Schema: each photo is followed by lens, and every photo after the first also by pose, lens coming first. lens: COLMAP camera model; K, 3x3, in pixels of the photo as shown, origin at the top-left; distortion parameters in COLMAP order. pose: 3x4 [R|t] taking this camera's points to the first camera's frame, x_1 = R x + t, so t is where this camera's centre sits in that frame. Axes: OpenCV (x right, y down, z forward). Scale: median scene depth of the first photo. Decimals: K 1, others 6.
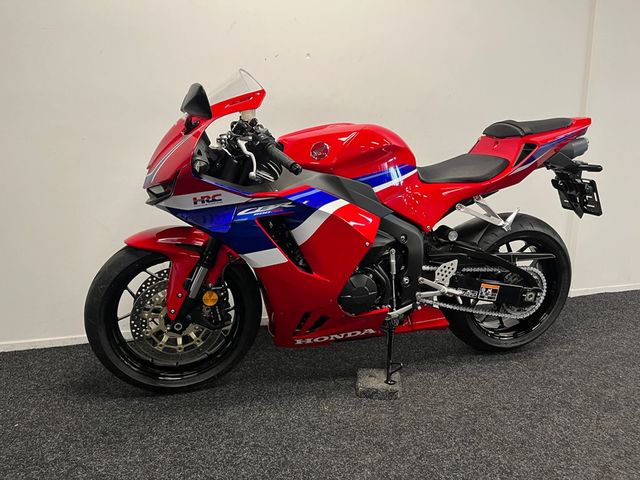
lens RADIAL K [[485.0, 0, 317.6], [0, 485.0, 236.8], [0, 0, 1]] dist [0.074709, -0.097589]
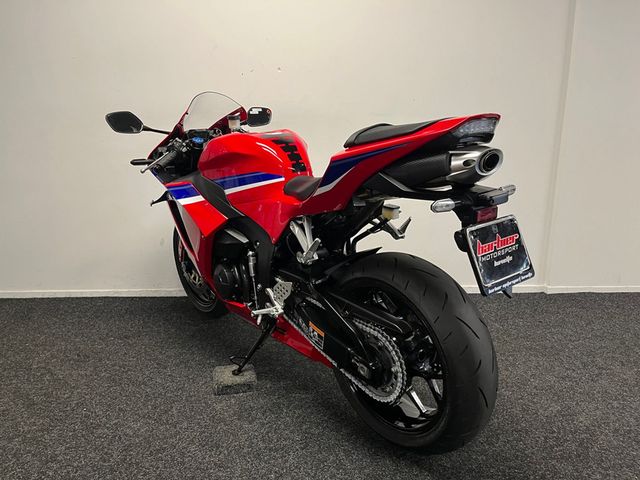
lens RADIAL K [[485.0, 0, 317.6], [0, 485.0, 236.8], [0, 0, 1]] dist [0.074709, -0.097589]
pose [[0.371407, 0.193707, -0.908039, 1.106572], [-0.169243, 0.975734, 0.138924, -0.168864], [0.912915, 0.102081, 0.395178, 0.691599]]
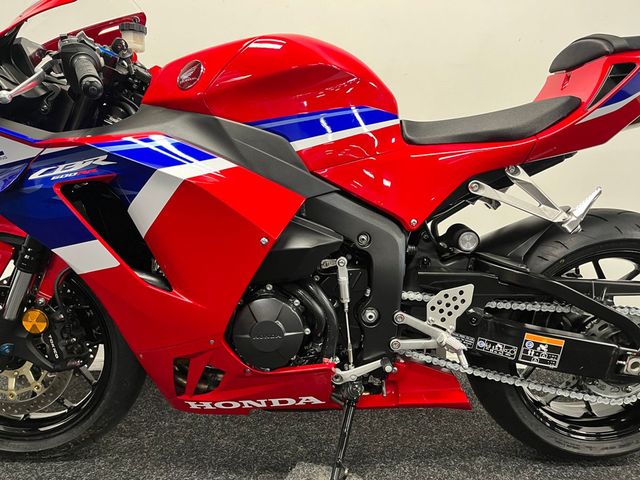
lens RADIAL K [[485.0, 0, 317.6], [0, 485.0, 236.8], [0, 0, 1]] dist [0.074709, -0.097589]
pose [[0.962131, 0.028606, -0.271081, 0.268693], [-0.046758, 0.997058, -0.060740, 0.035625], [0.268546, 0.071115, 0.960638, 0.433963]]
